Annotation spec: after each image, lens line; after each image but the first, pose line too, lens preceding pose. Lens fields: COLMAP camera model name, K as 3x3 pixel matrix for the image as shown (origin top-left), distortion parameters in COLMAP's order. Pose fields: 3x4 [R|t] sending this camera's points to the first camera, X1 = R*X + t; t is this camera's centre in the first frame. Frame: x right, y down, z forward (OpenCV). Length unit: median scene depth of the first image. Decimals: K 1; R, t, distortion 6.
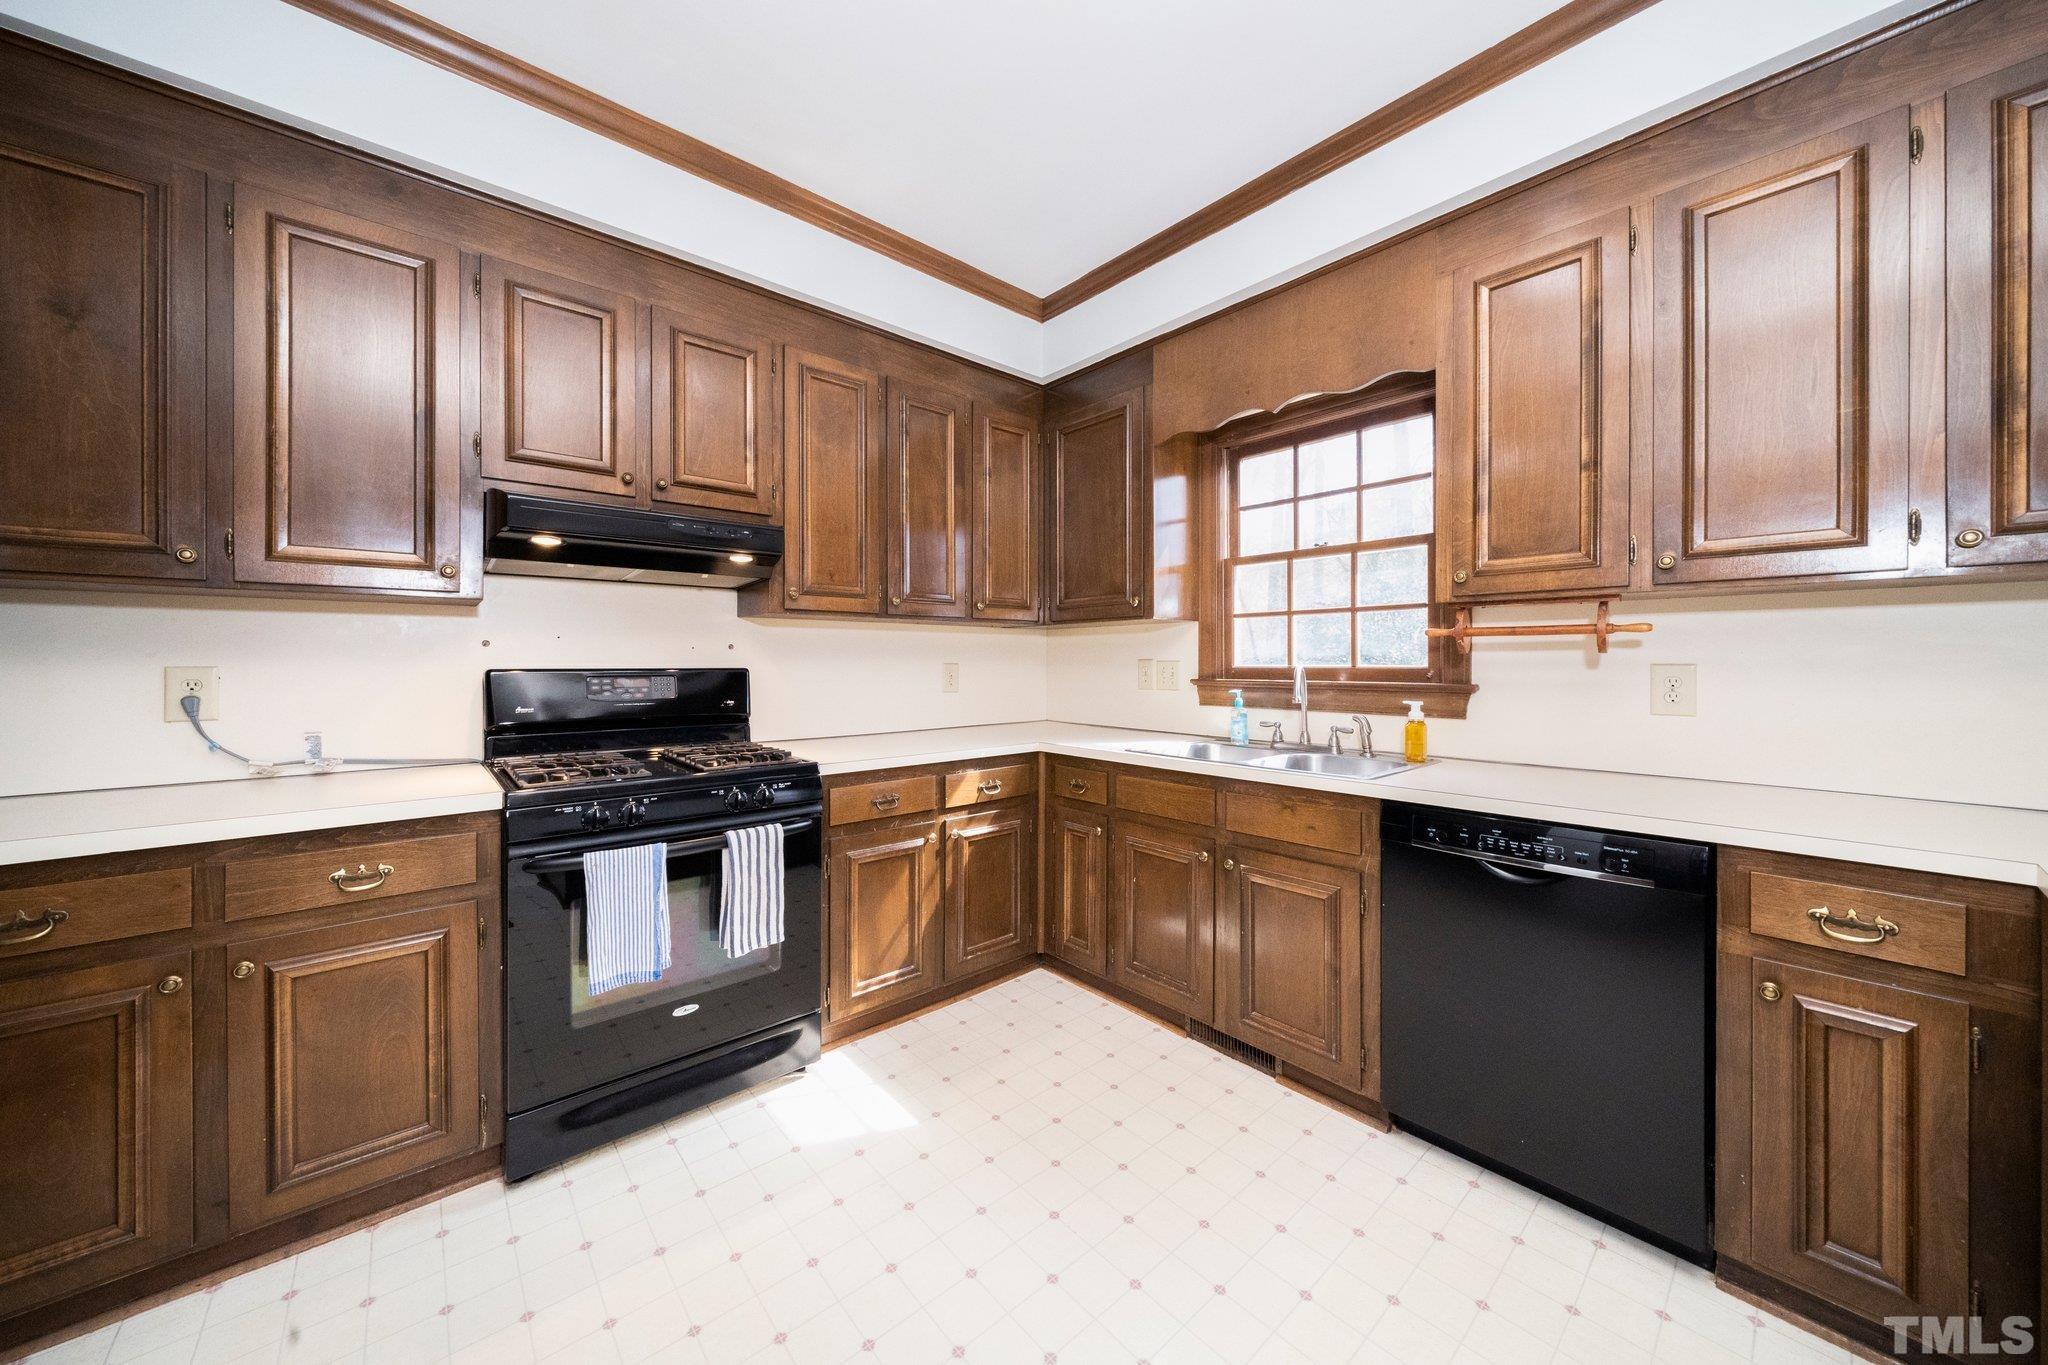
lens RADIAL K [[705.0, 0, 1008.5], [0, 705.0, 665.4], [0, 0, 1]] dist [0.007963, 0.000158]
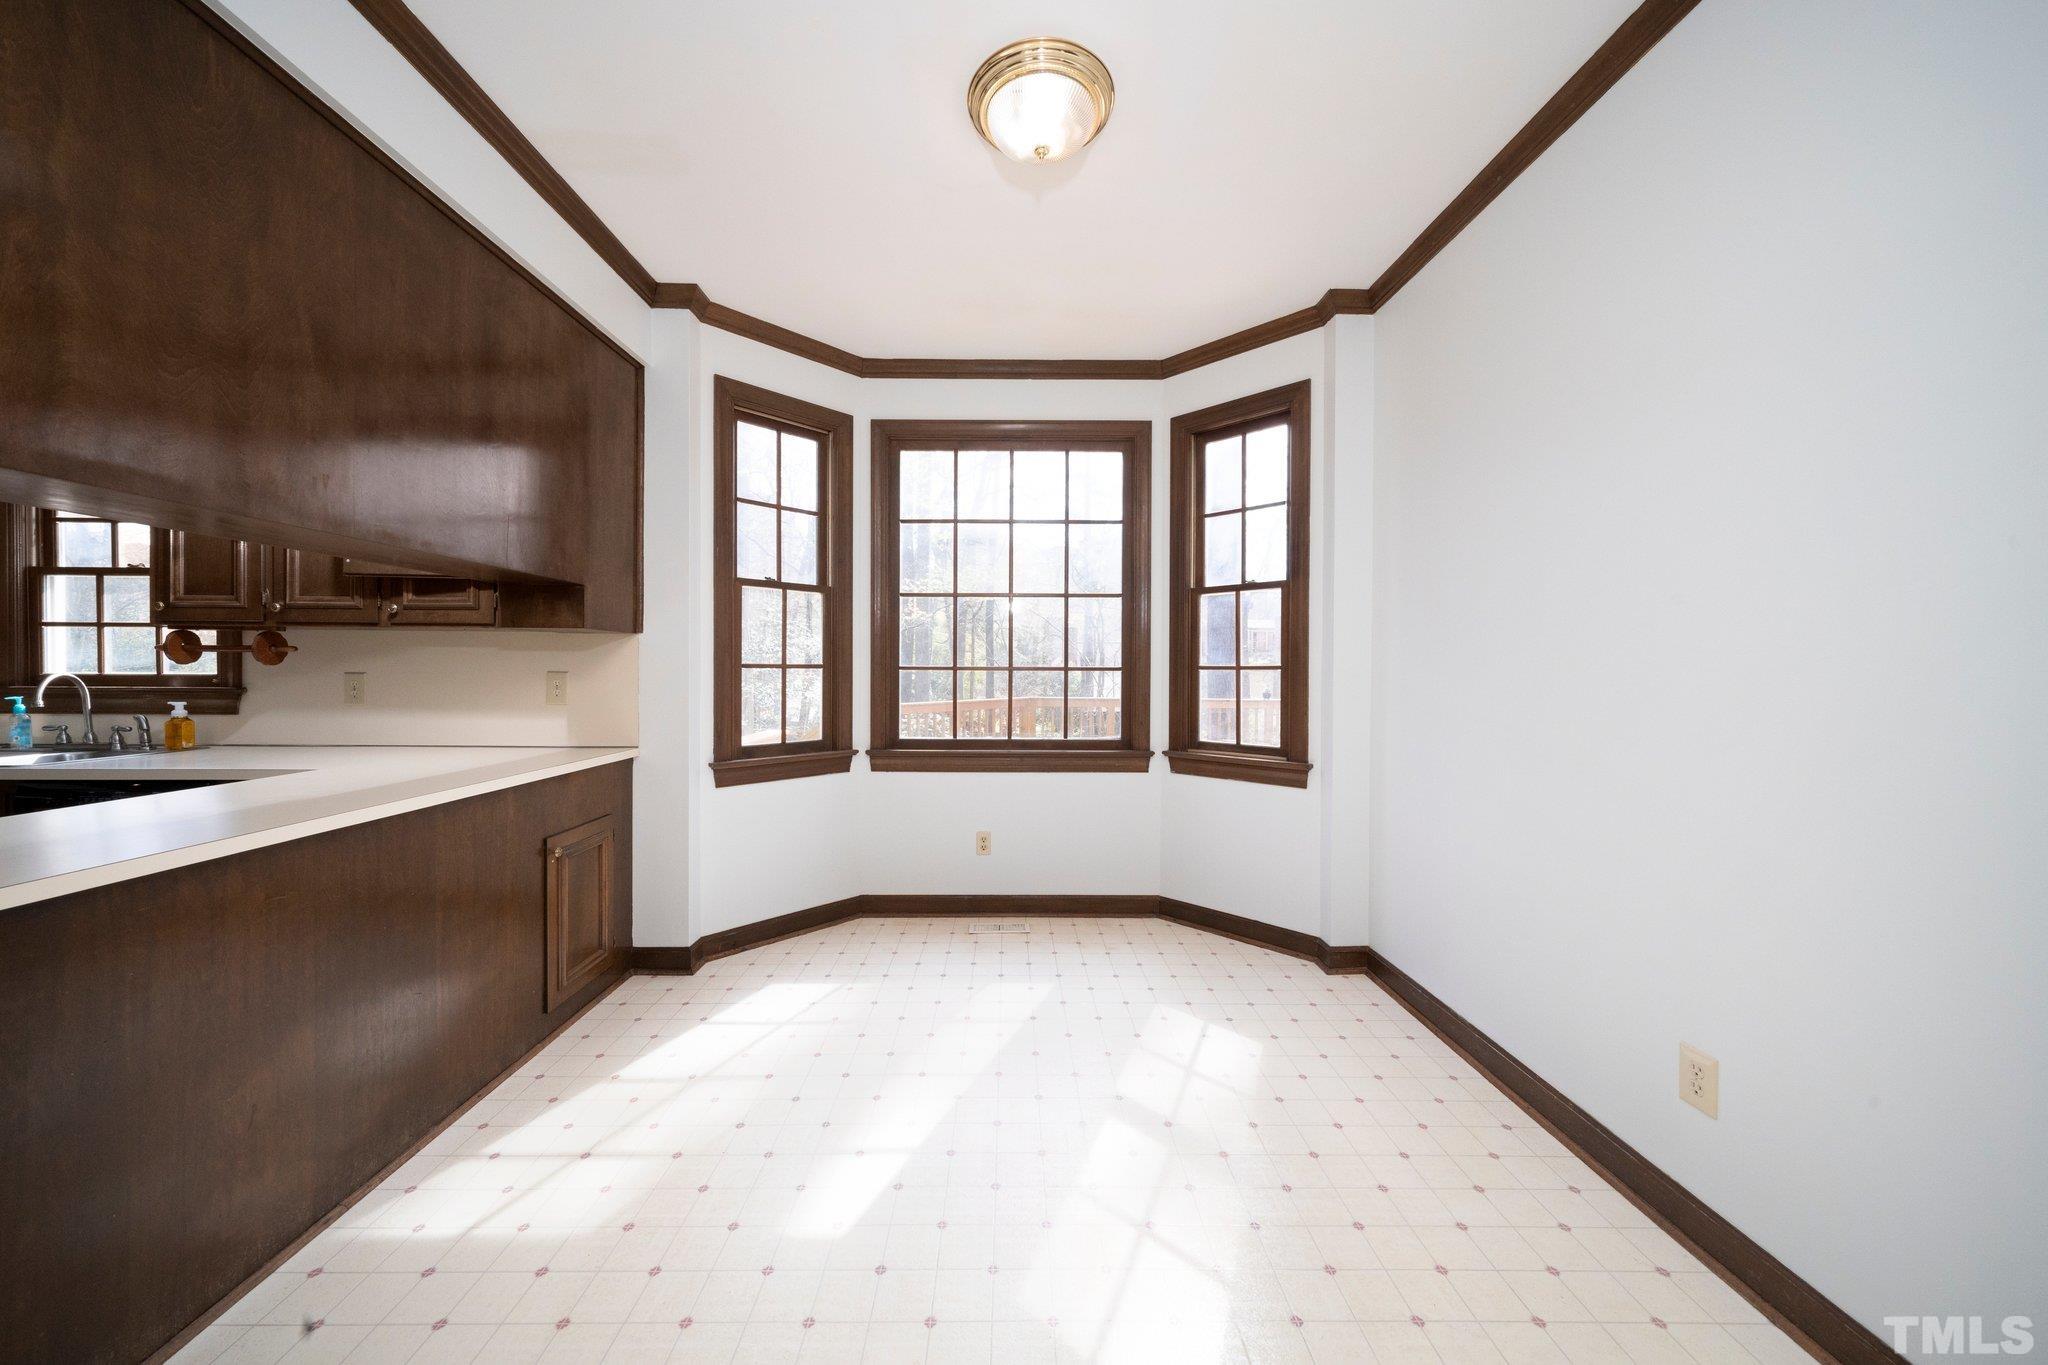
lens RADIAL K [[705.0, 0, 1006.9], [0, 705.0, 680.3], [0, 0, 1]] dist [0.007963, 0.000158]
pose [[0.655093, -0.006199, 0.755523, 0.546179], [-0.002847, 0.999939, 0.010673, -0.005173], [-0.755543, -0.009143, 0.655035, -0.866116]]
